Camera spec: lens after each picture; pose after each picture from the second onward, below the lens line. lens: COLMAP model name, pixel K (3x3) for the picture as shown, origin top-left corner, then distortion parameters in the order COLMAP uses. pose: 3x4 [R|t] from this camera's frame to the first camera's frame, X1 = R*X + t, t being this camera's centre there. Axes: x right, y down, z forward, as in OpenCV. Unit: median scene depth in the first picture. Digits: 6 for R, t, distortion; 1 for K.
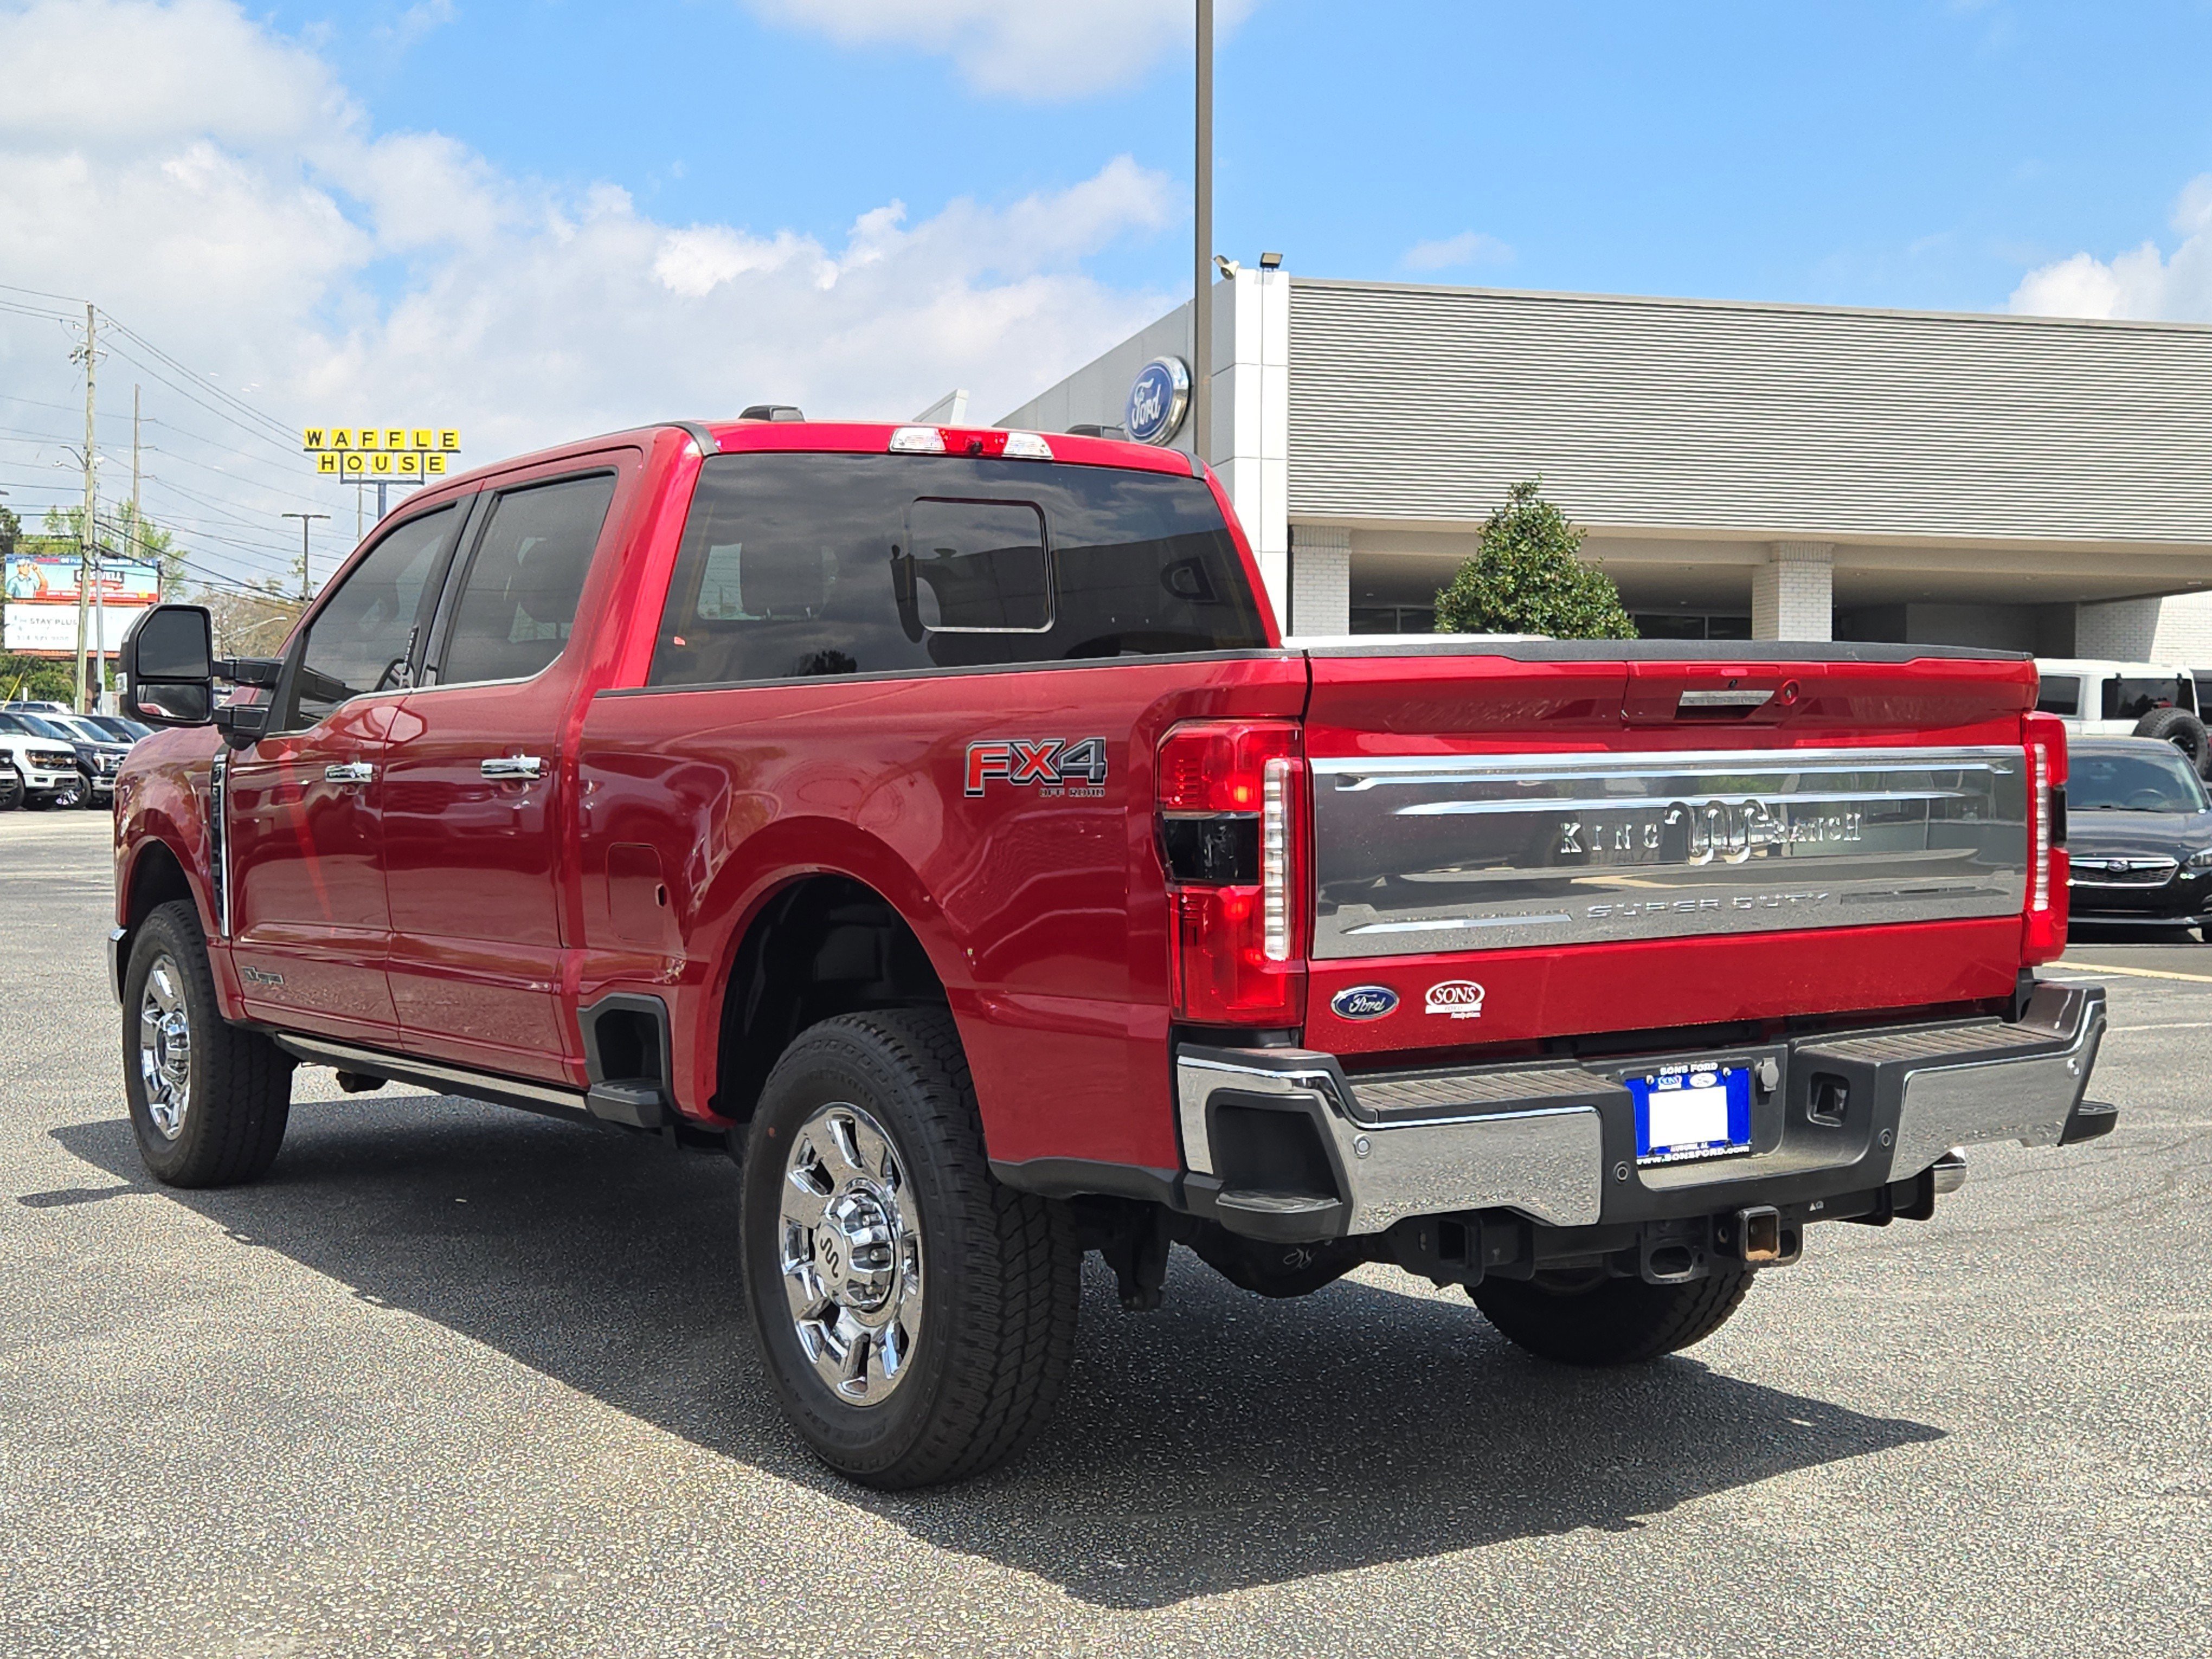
lens RADIAL K [[2962.1, 0, 1091.5], [0, 2962.1, 835.4], [0, 0, 1]] dist [0.072724, -0.051923]
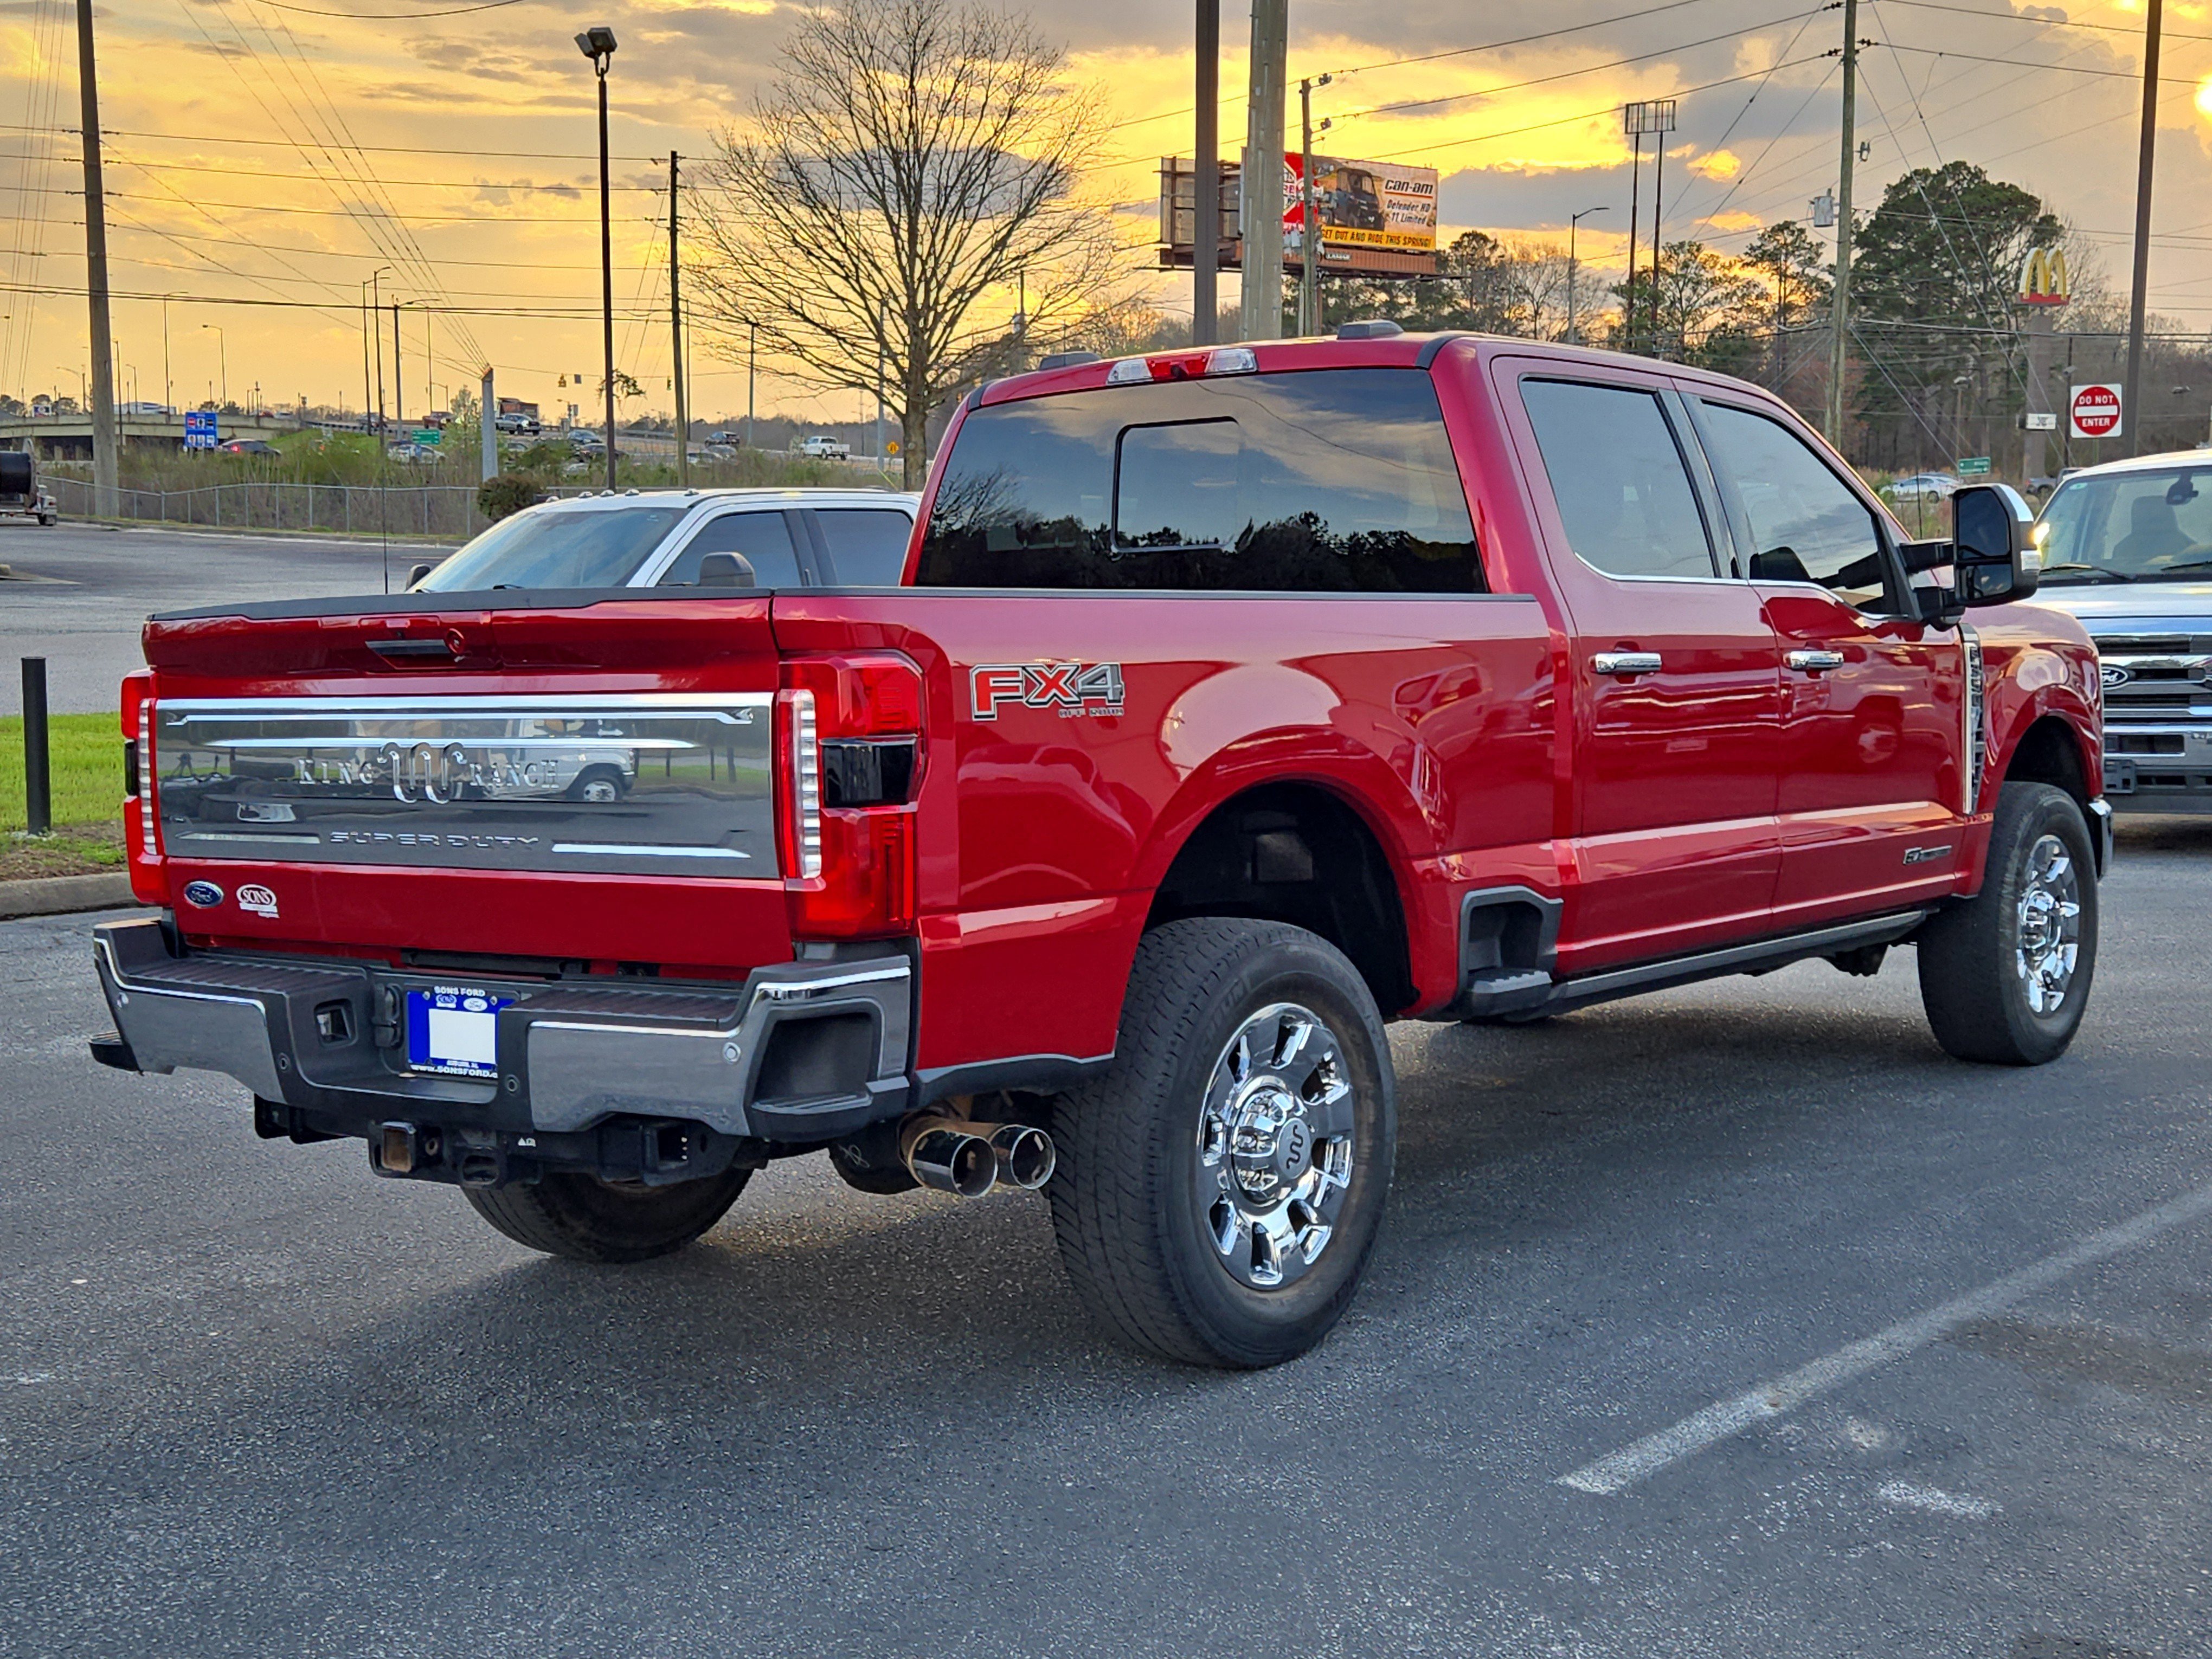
lens RADIAL K [[2962.1, 0, 1091.5], [0, 2962.1, 835.4], [0, 0, 1]] dist [0.072724, -0.051923]
pose [[0.320124, 0.070825, -0.944725, 1.243247], [-0.005248, 0.997319, 0.072990, -0.055247], [0.947361, -0.018408, 0.319637, 0.848684]]
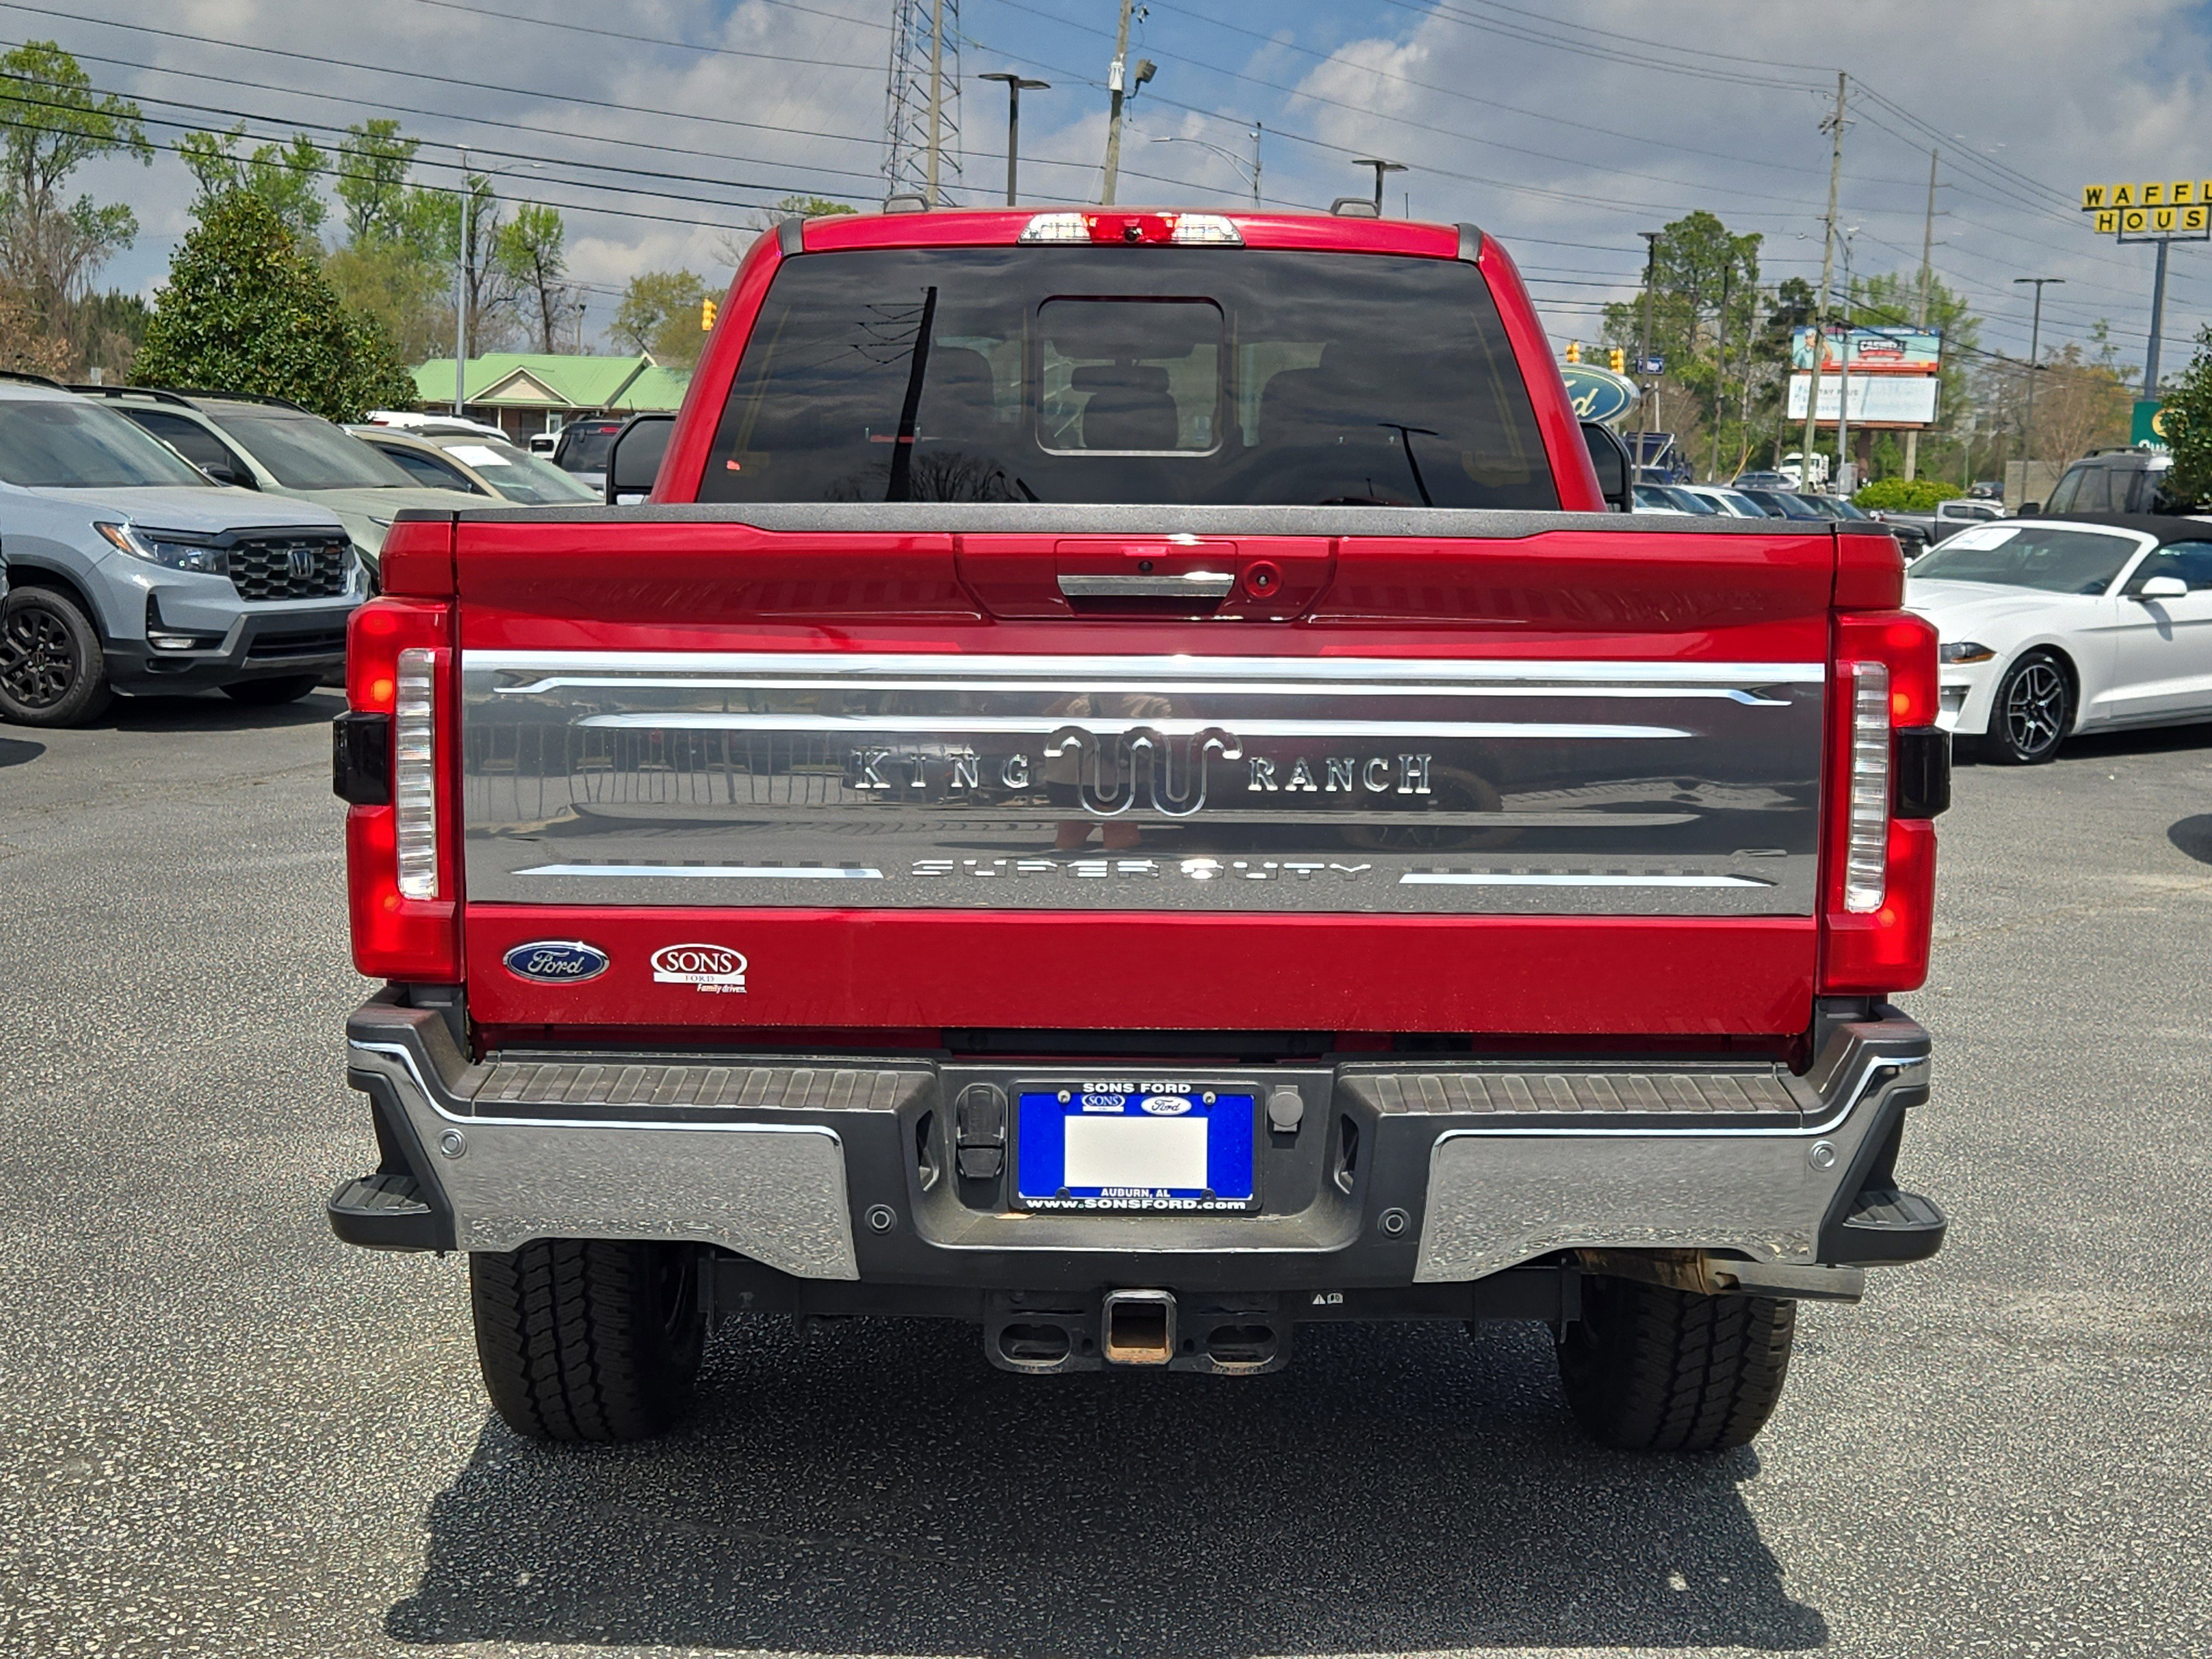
lens RADIAL K [[2962.1, 0, 1091.5], [0, 2962.1, 835.4], [0, 0, 1]] dist [0.072724, -0.051923]
pose [[0.832675, 0.080813, -0.547833, 0.570847], [-0.038530, 0.995351, 0.088266, -0.046545], [0.552420, -0.052389, 0.831918, 0.375920]]
